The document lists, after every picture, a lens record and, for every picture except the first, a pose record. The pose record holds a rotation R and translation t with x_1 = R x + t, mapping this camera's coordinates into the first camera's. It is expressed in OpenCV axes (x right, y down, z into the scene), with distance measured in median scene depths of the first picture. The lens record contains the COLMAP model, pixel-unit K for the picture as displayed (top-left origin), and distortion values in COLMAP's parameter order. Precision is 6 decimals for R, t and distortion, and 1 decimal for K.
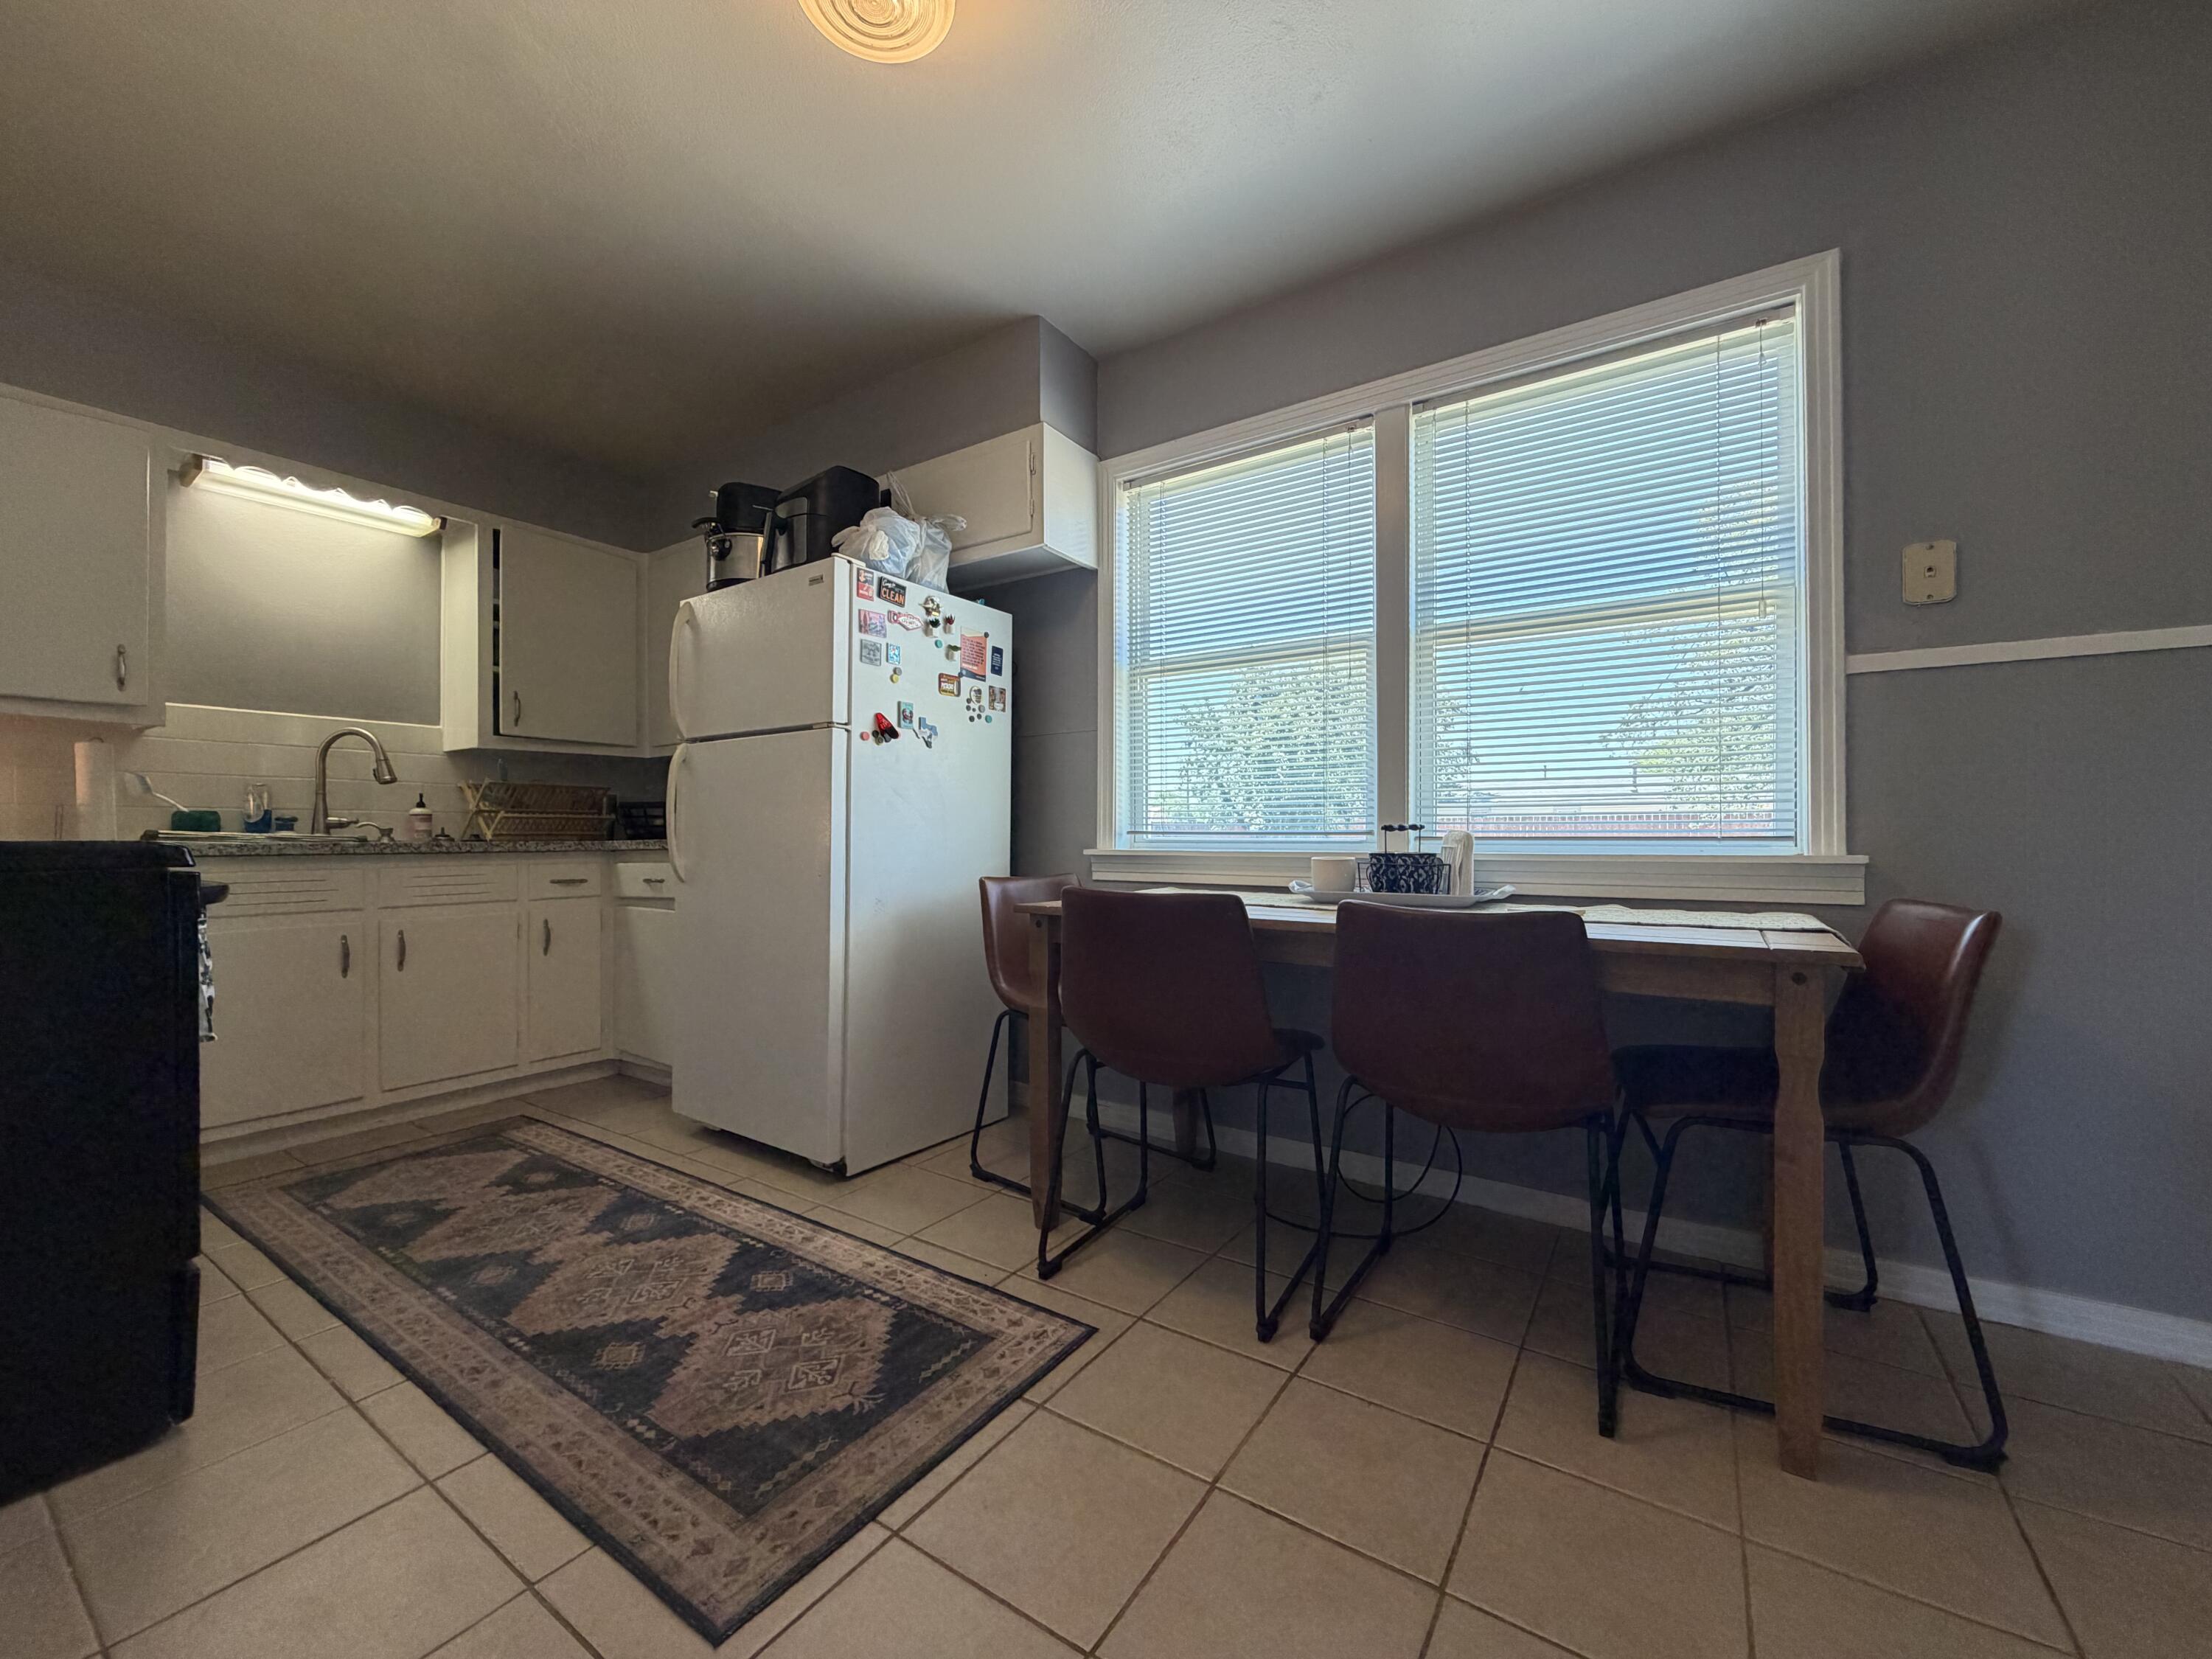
lens RADIAL K [[877.5, 0, 1101.4], [0, 877.5, 825.0], [0, 0, 1]] dist [-0.000929, -0.000393]
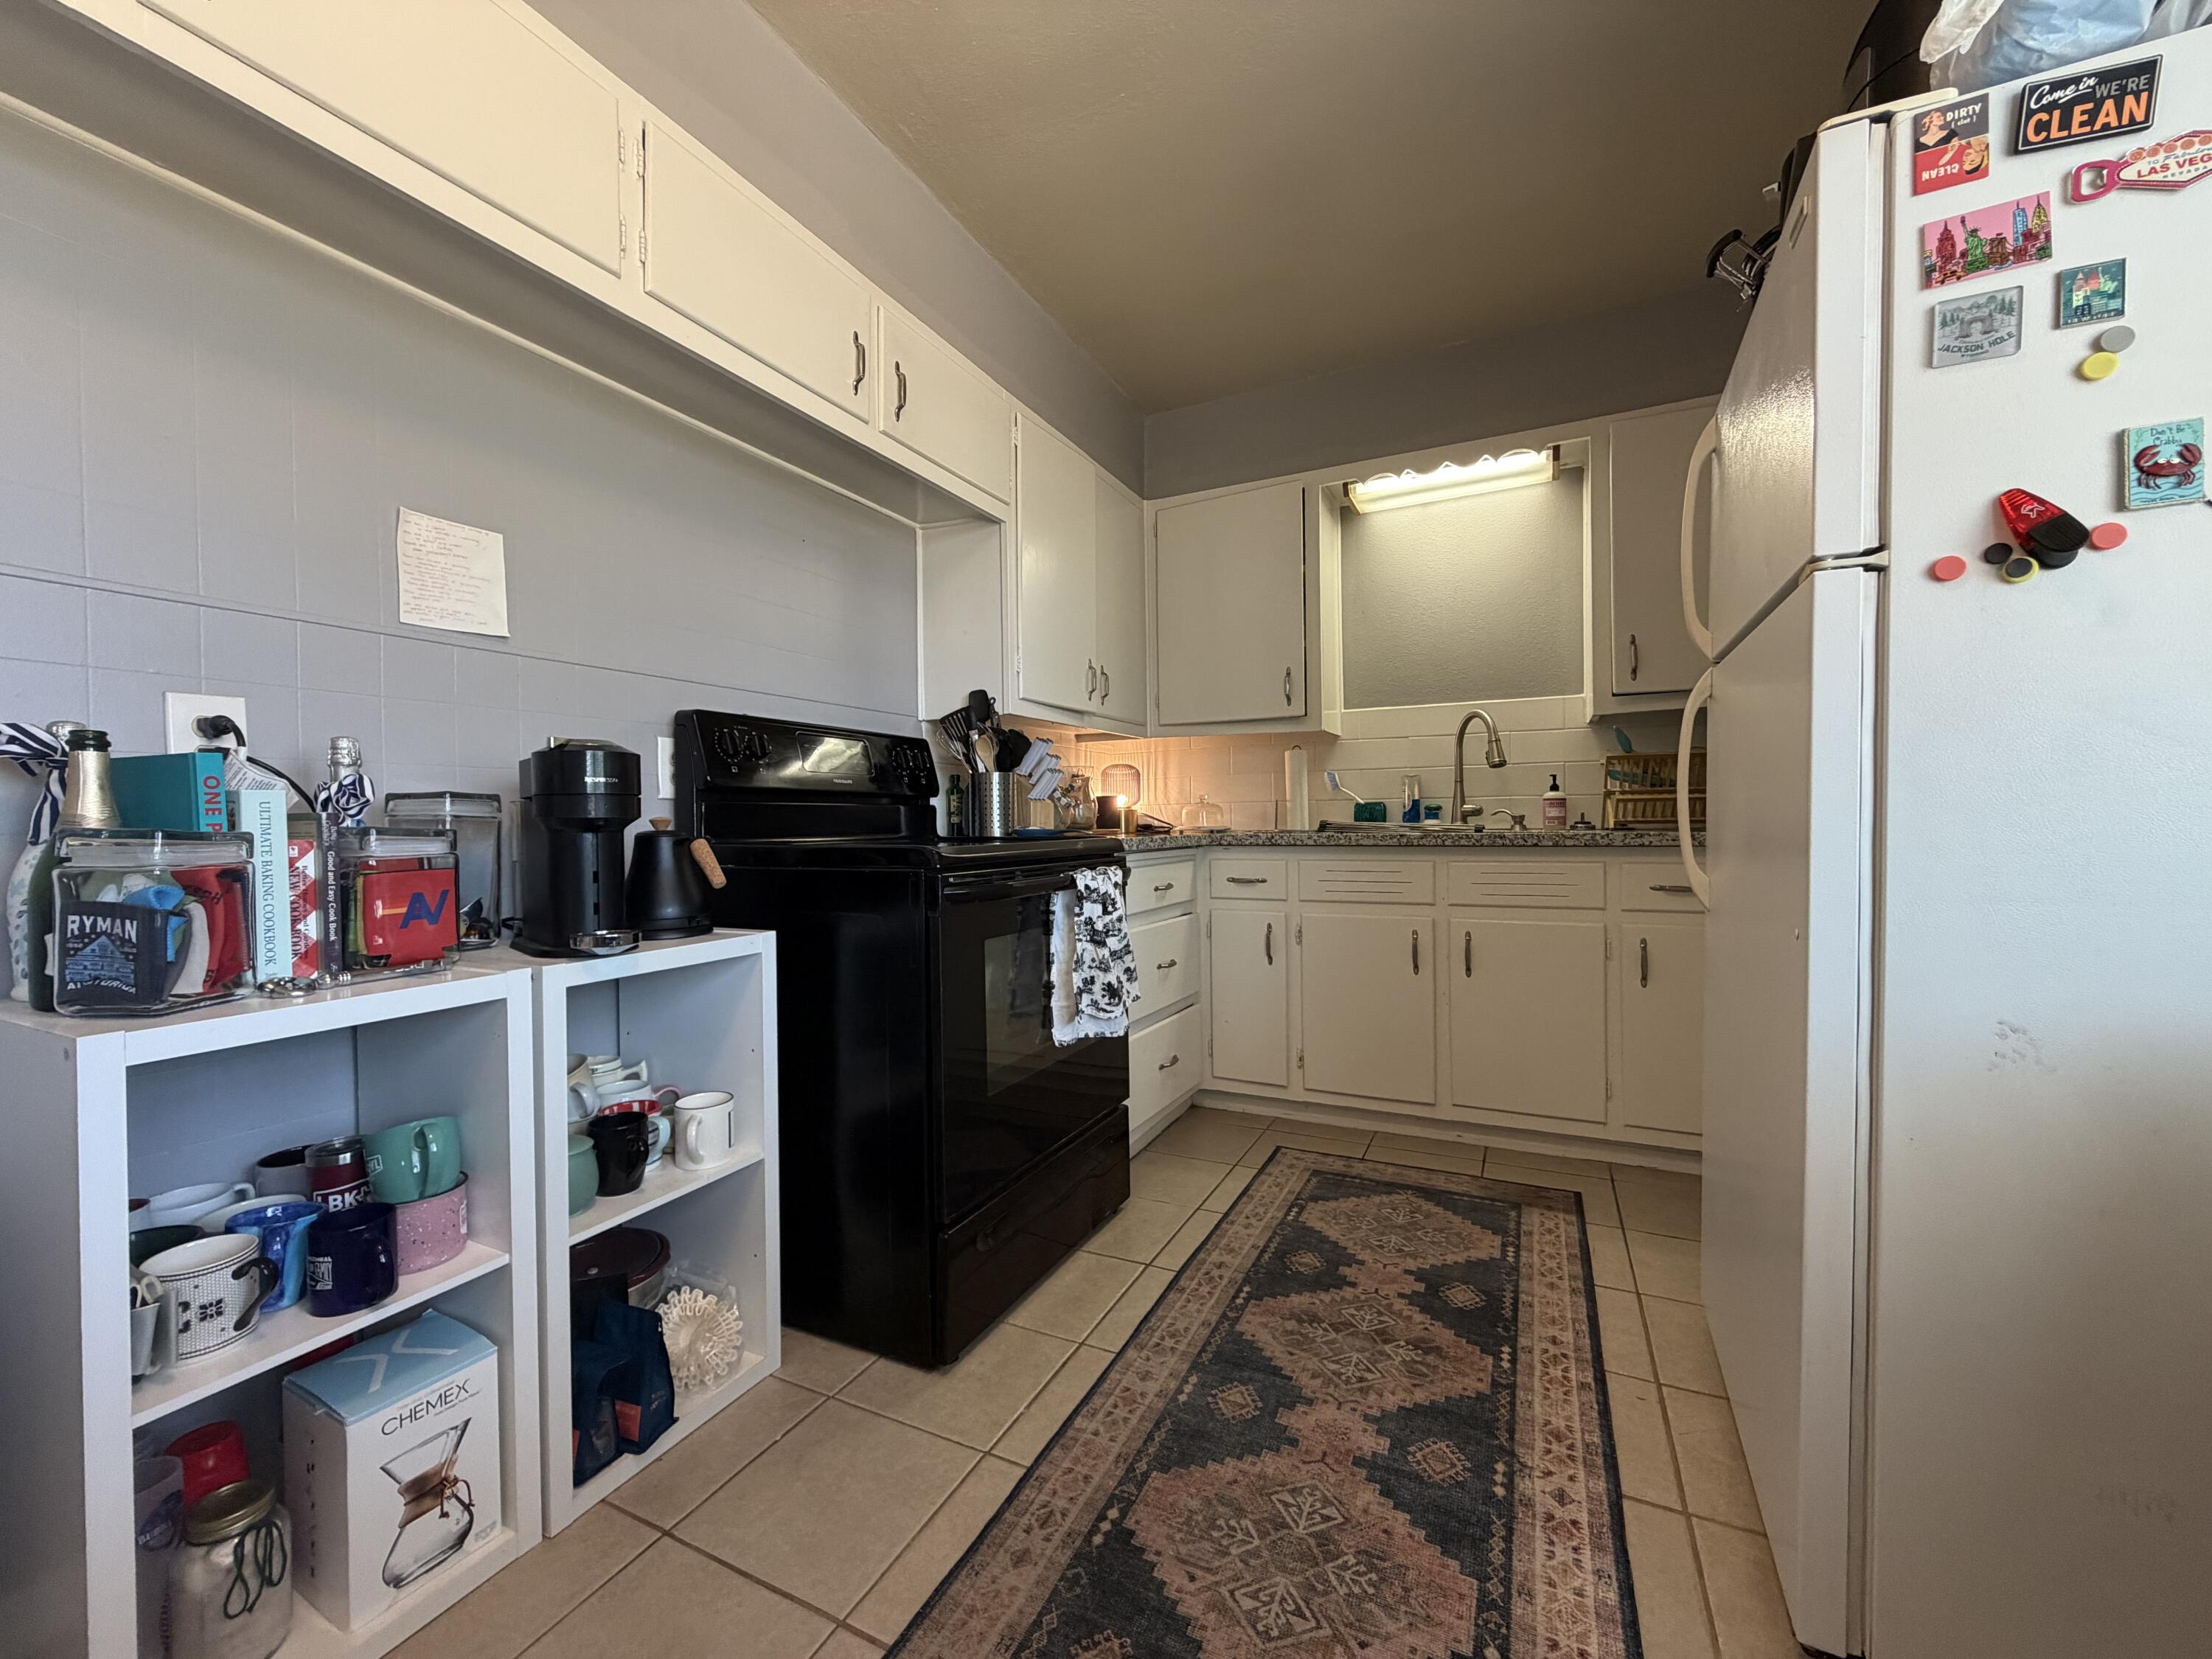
lens RADIAL K [[877.5, 0, 1095.9], [0, 877.5, 831.4], [0, 0, 1]] dist [-0.000929, -0.000393]
pose [[0.130085, 0.012832, -0.991420, 0.043921], [0.024810, 0.999561, 0.016193, -0.007336], [0.991192, -0.026703, 0.129710, 0.586559]]
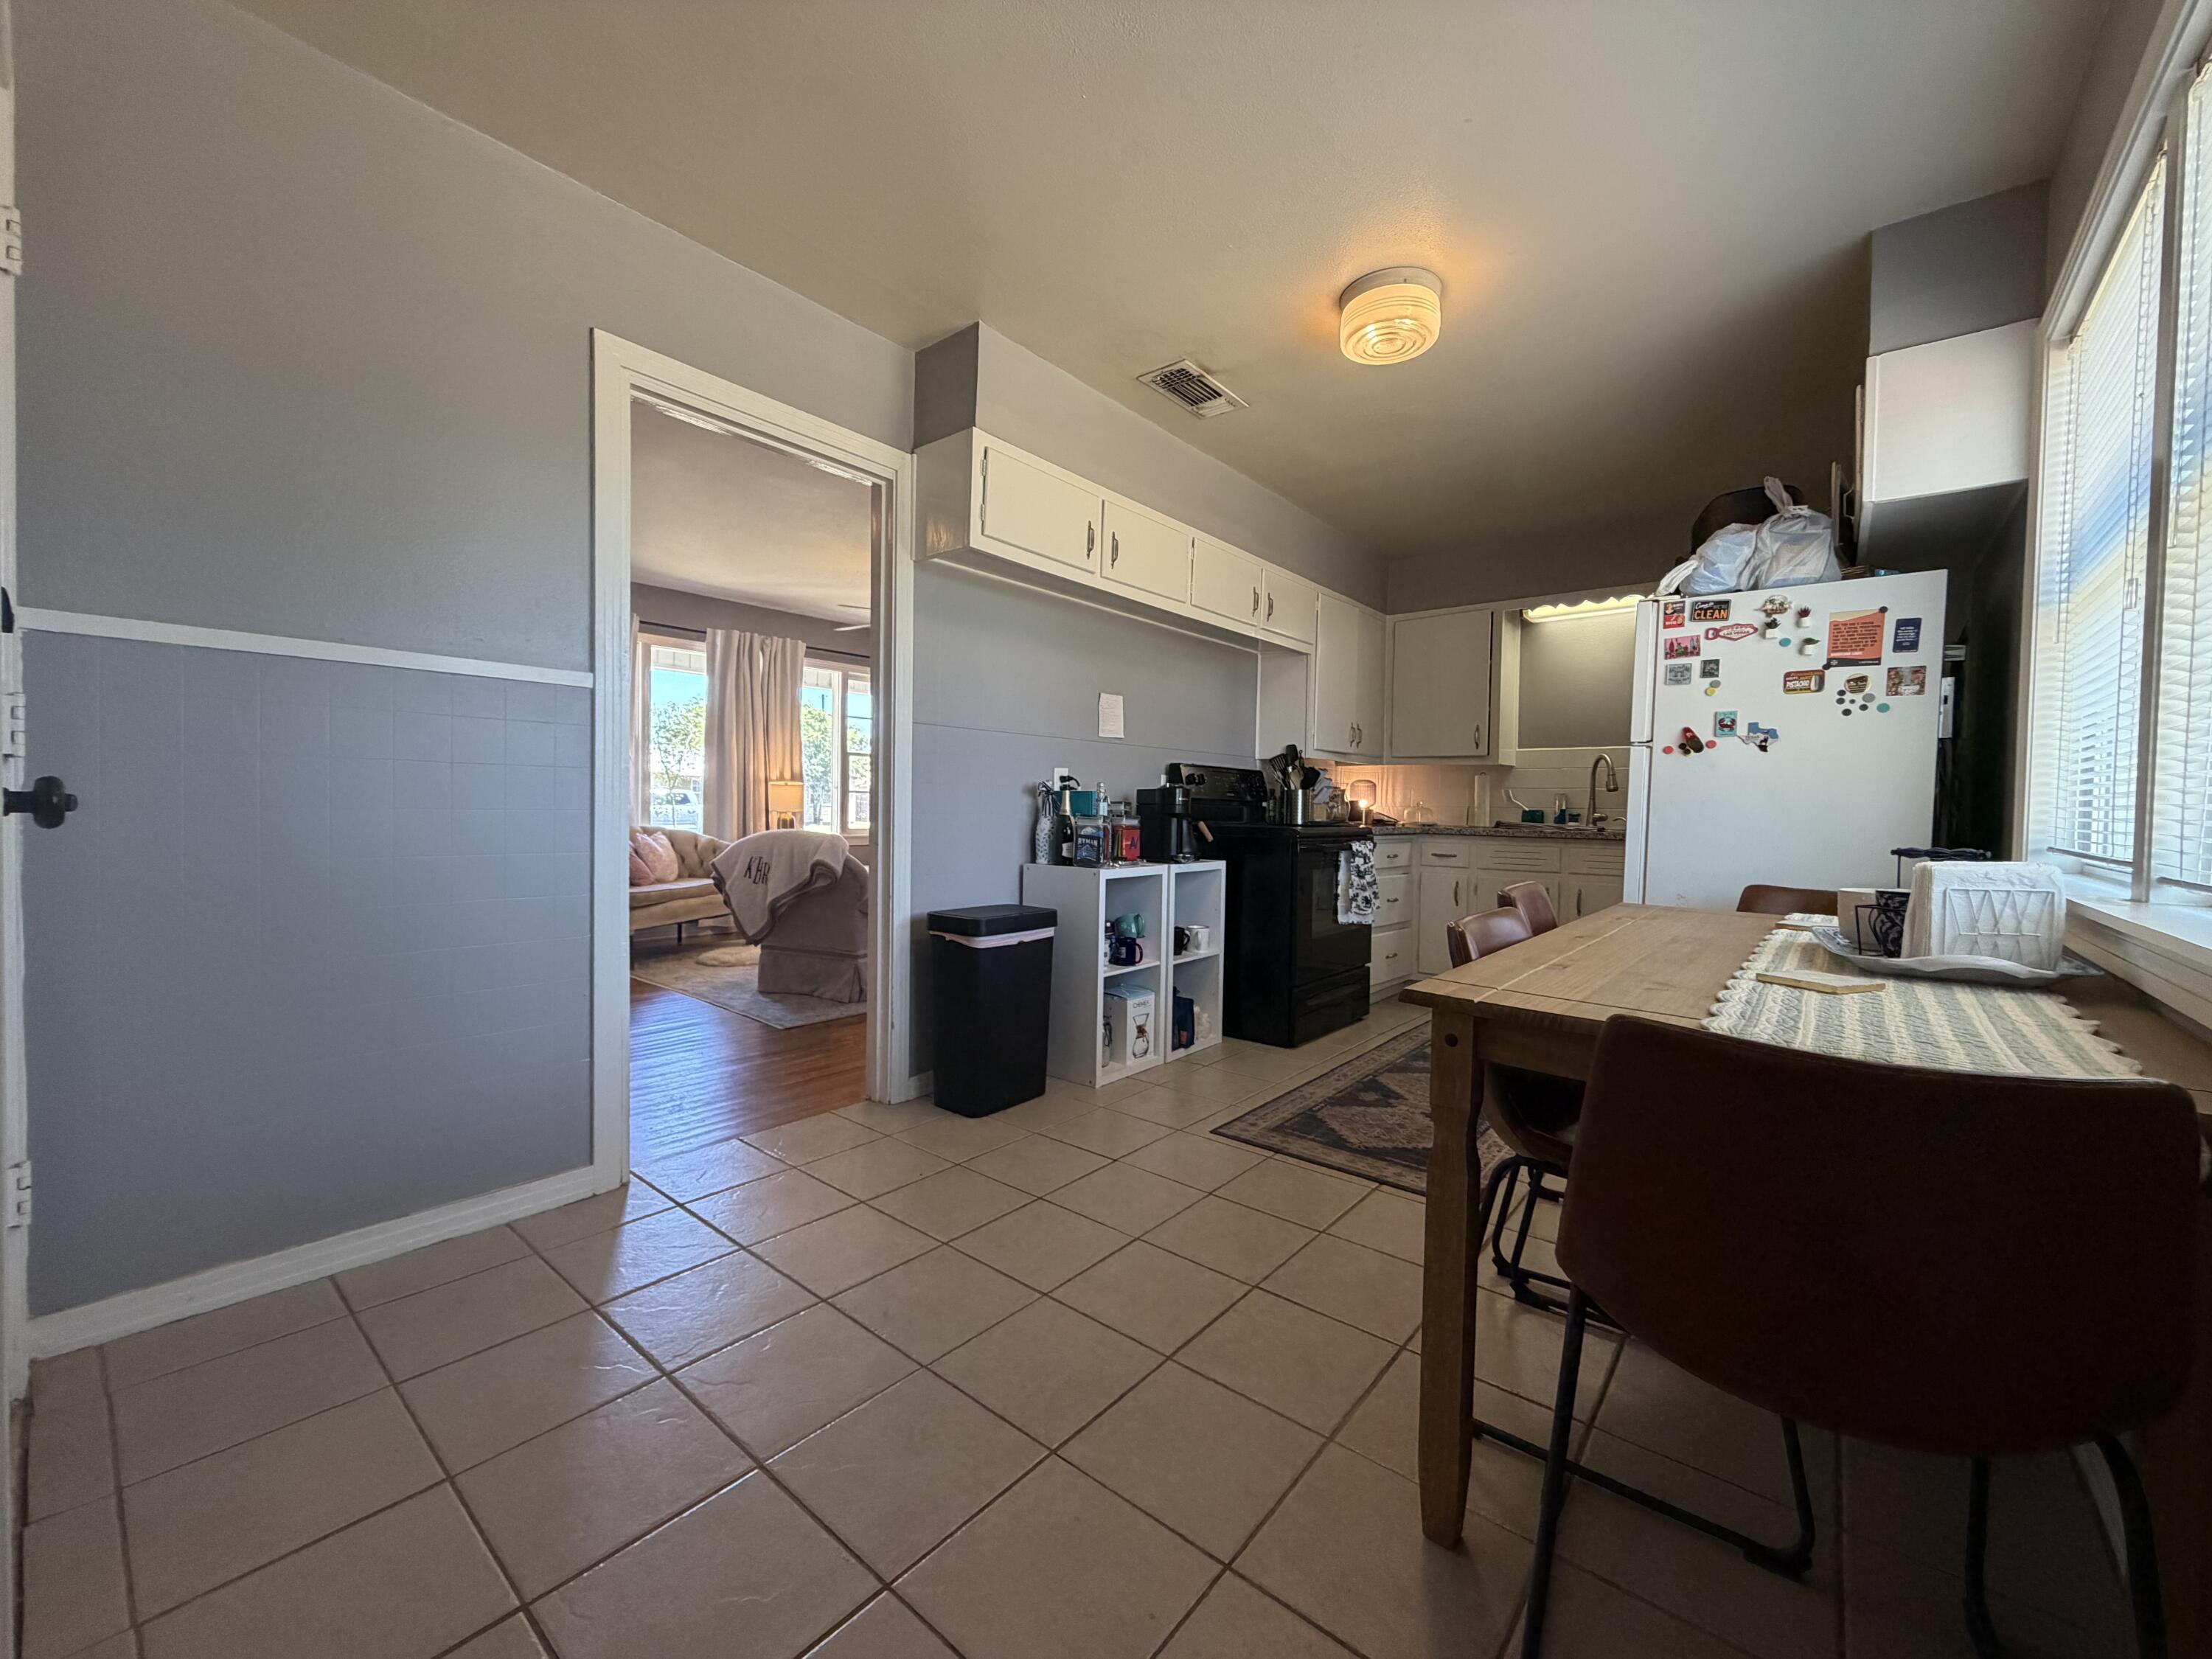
lens RADIAL K [[877.5, 0, 1101.4], [0, 877.5, 825.0], [0, 0, 1]] dist [-0.000929, -0.000393]
pose [[-0.099255, 0.022269, -0.994813, 0.909480], [-0.004797, 0.999727, 0.022857, -0.026088], [0.995050, 0.007041, -0.099121, 0.374697]]
